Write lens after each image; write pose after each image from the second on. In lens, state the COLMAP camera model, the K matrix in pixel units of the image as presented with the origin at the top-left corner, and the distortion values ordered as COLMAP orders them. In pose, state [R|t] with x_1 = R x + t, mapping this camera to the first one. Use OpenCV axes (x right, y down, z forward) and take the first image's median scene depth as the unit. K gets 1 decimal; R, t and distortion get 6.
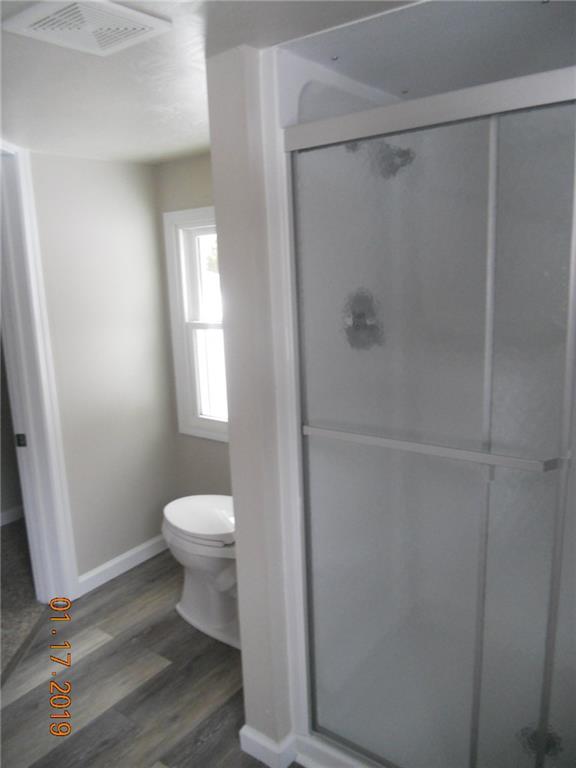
lens RADIAL K [[601.6, 0, 288.0], [0, 601.6, 384.0], [0, 0, 1]] dist [0.013016, 0.005406]
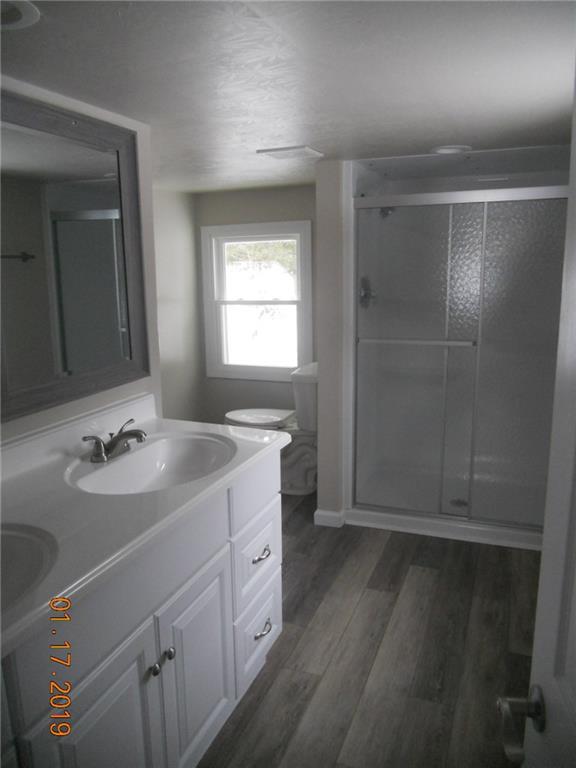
lens RADIAL K [[593.7, 0, 288.0], [0, 593.7, 384.0], [0, 0, 1]] dist [-0.034818, 0.006039]
pose [[0.965317, -0.030687, 0.259271, -0.548747], [0.031642, 0.999499, 0.000489, 0.156424], [-0.259156, 0.007732, 0.965804, -0.656701]]
